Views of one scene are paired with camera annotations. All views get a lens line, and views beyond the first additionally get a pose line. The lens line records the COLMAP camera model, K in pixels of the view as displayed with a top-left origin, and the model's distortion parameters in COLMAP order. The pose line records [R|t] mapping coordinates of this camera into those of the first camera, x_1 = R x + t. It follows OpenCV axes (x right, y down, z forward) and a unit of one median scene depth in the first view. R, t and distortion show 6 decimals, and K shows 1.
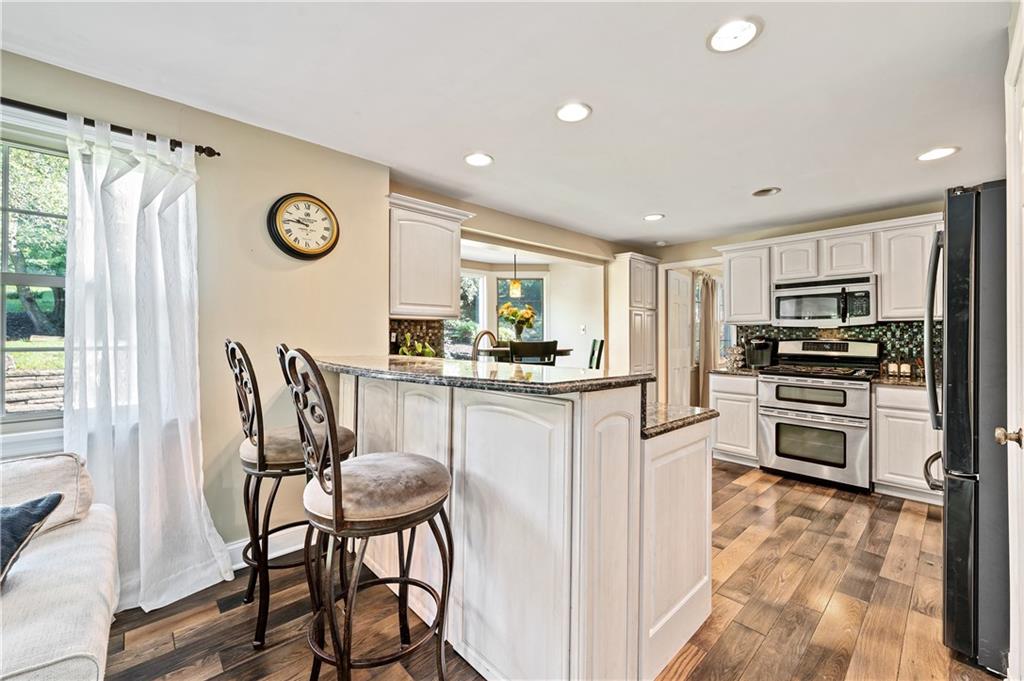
lens RADIAL K [[419.8, 0, 509.6], [0, 419.8, 333.2], [0, 0, 1]] dist [-0.002615, -0.000874]
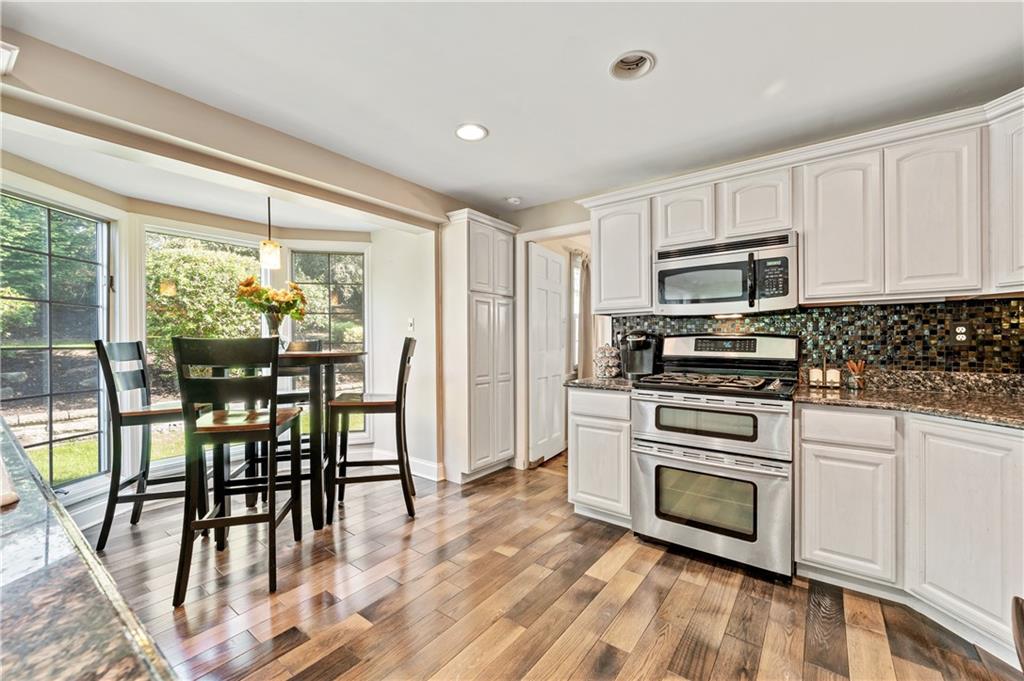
lens RADIAL K [[419.8, 0, 508.7], [0, 419.8, 341.9], [0, 0, 1]] dist [-0.002615, -0.000874]
pose [[0.984388, -0.005117, 0.175940, 0.307686], [0.003506, 0.999949, 0.009468, 0.020928], [-0.175979, -0.008704, 0.984355, 0.419352]]
